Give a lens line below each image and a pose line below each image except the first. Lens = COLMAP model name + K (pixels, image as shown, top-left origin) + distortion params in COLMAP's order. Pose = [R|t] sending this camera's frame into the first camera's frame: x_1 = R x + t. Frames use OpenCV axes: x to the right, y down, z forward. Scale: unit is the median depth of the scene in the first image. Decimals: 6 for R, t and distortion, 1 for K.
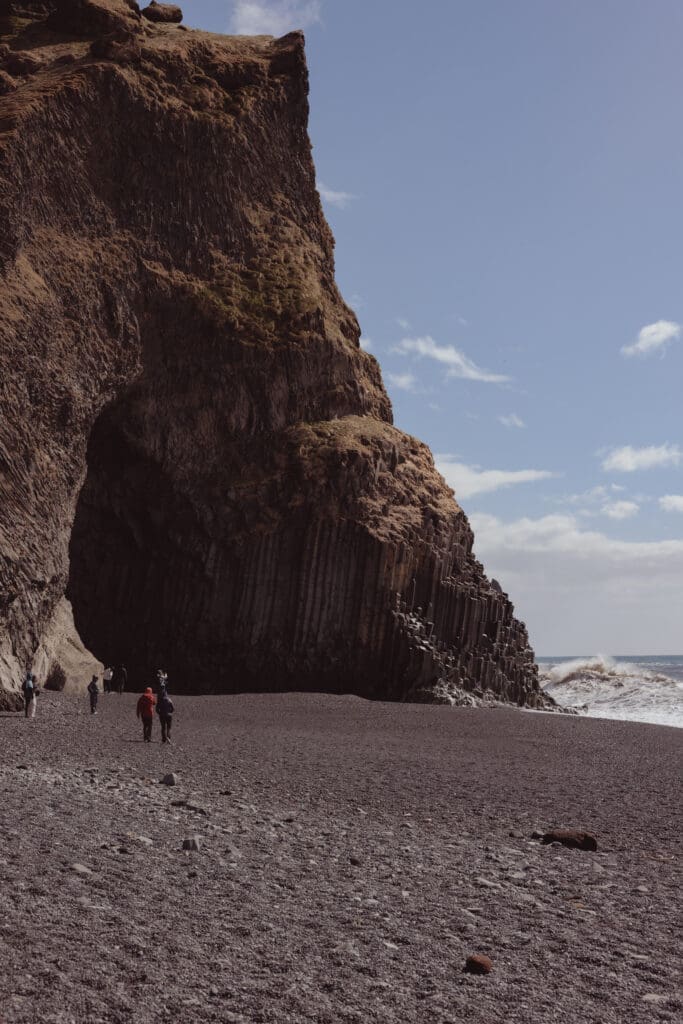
lens RADIAL K [[1249.2, 0, 341.5], [0, 1249.2, 512.0], [0, 0, 1]] dist [0.033365, 0.002138]
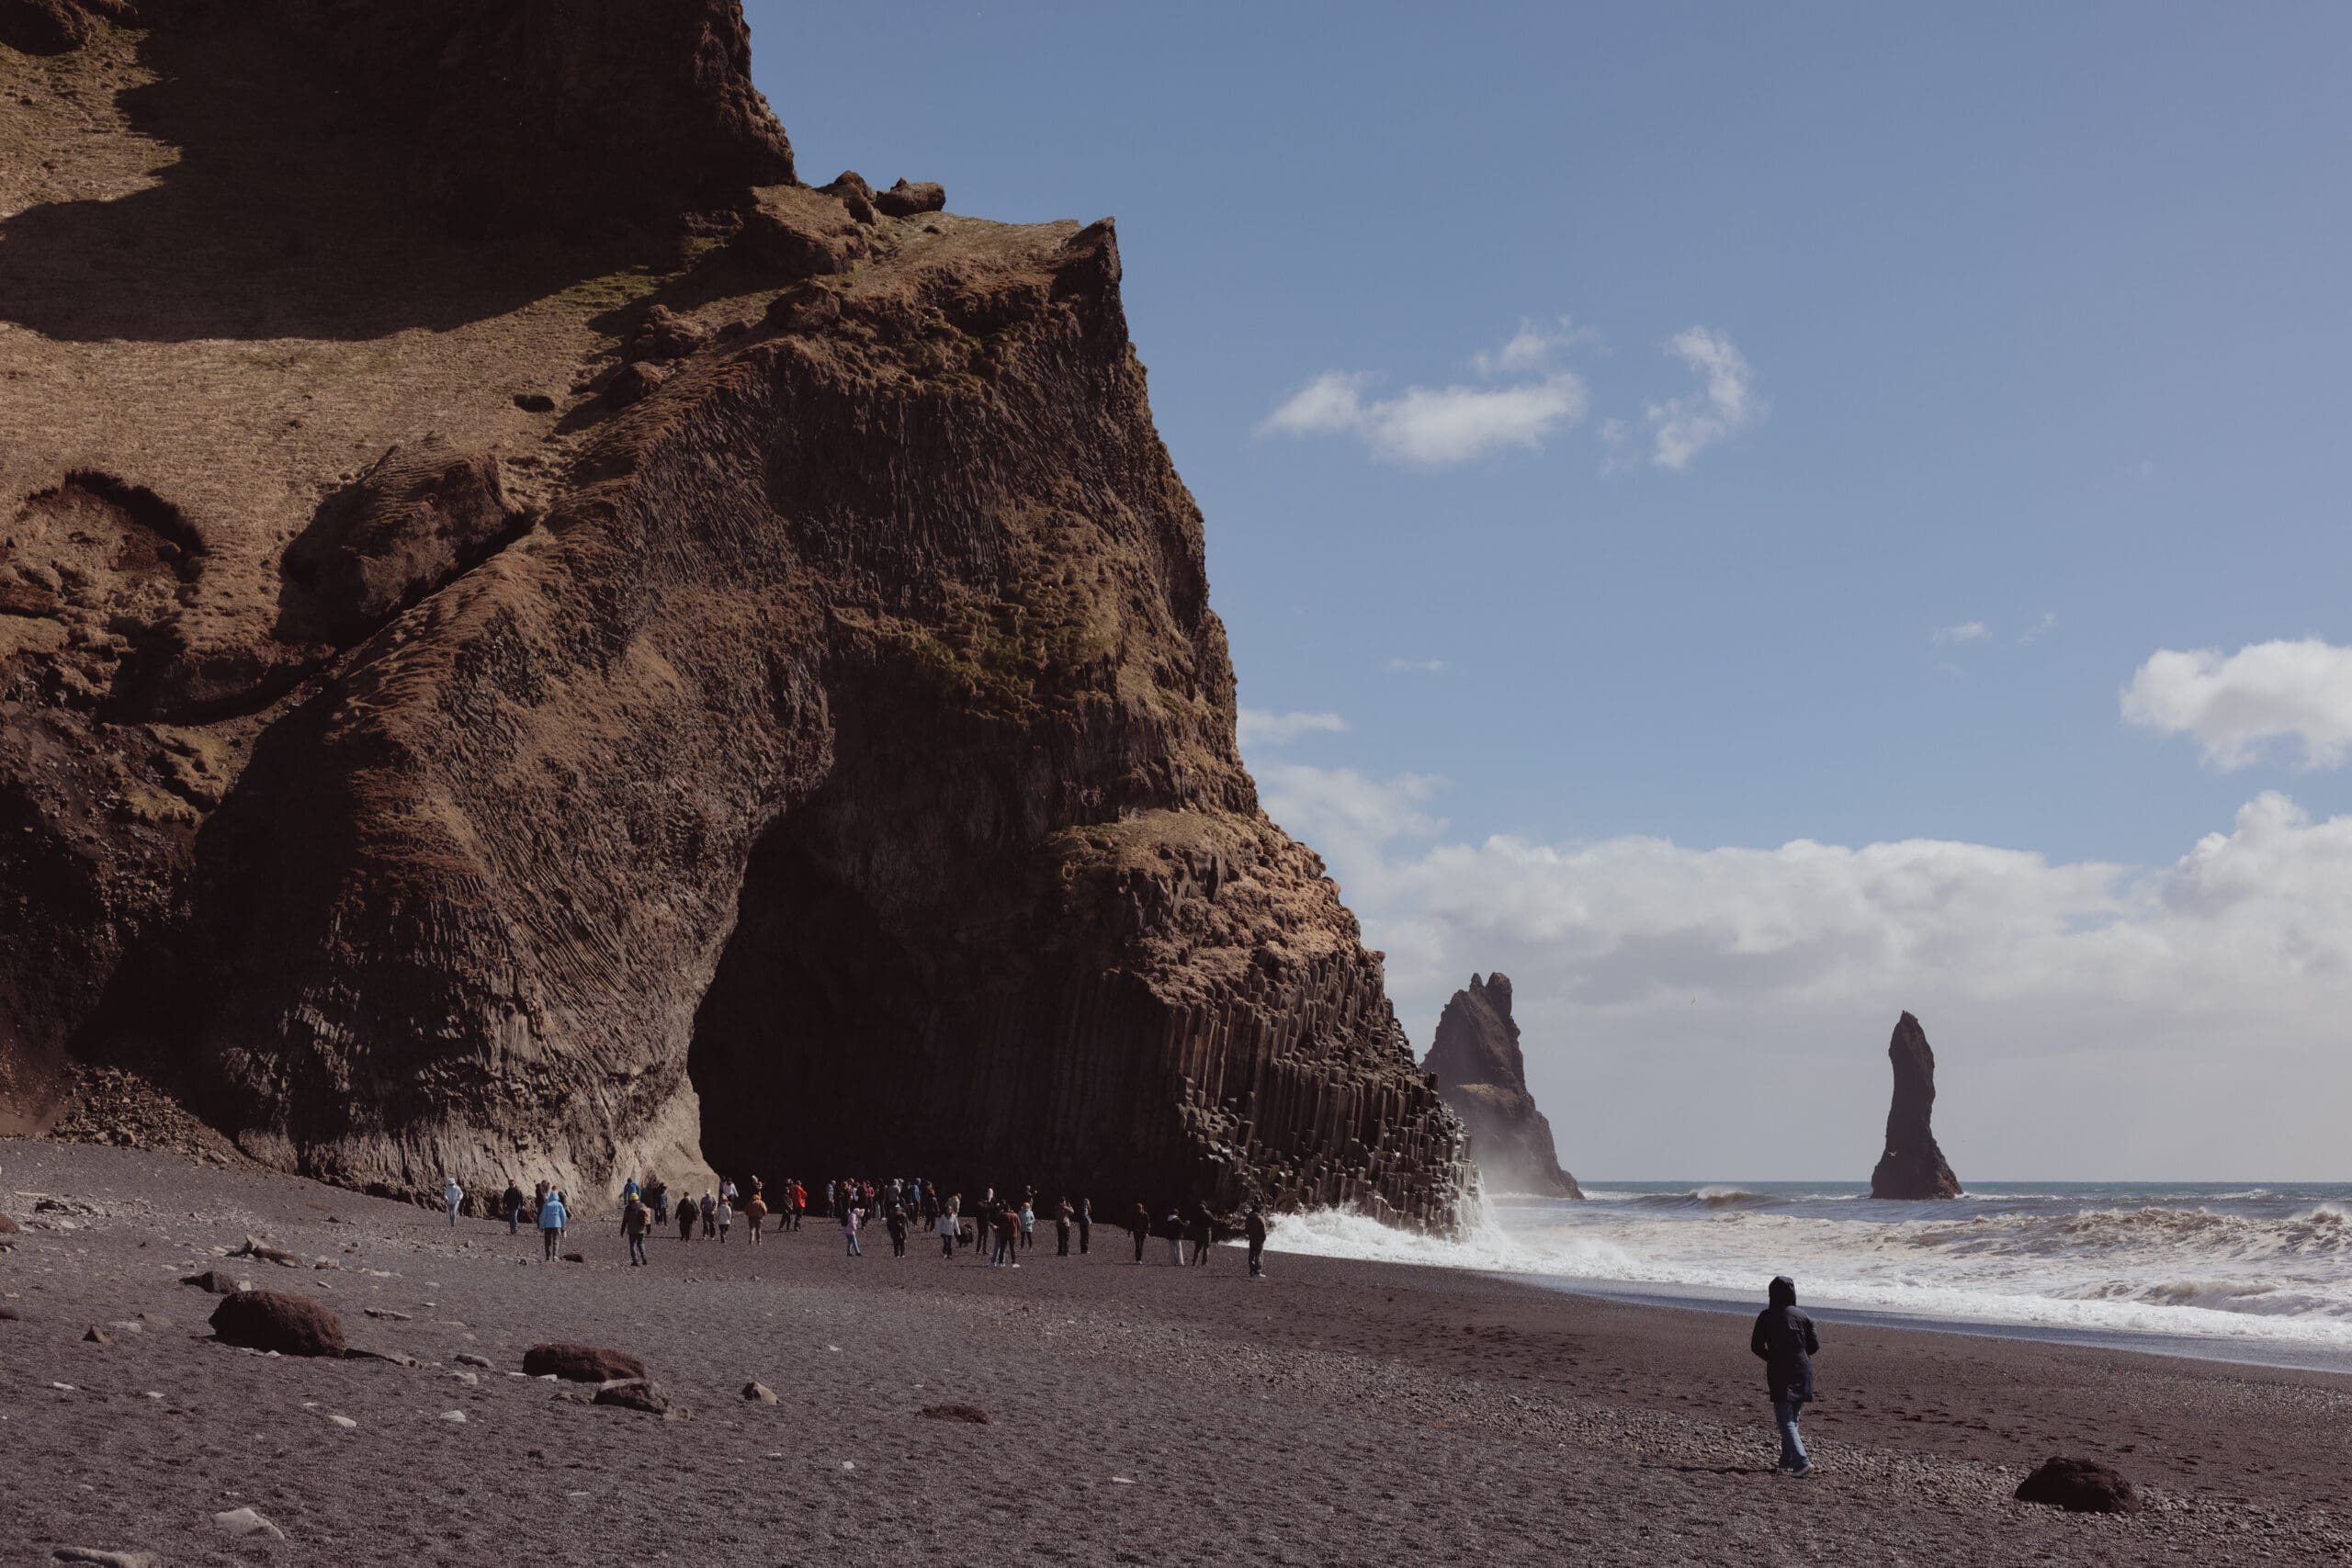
lens RADIAL K [[2869.1, 0, 1176.0], [0, 2869.1, 784.0], [0, 0, 1]] dist [0.033365, 0.002138]
pose [[0.980791, -0.015898, -0.194414, 0.334522], [0.012179, 0.999719, -0.020313, -0.063302], [0.194682, 0.017555, 0.980709, -0.540978]]
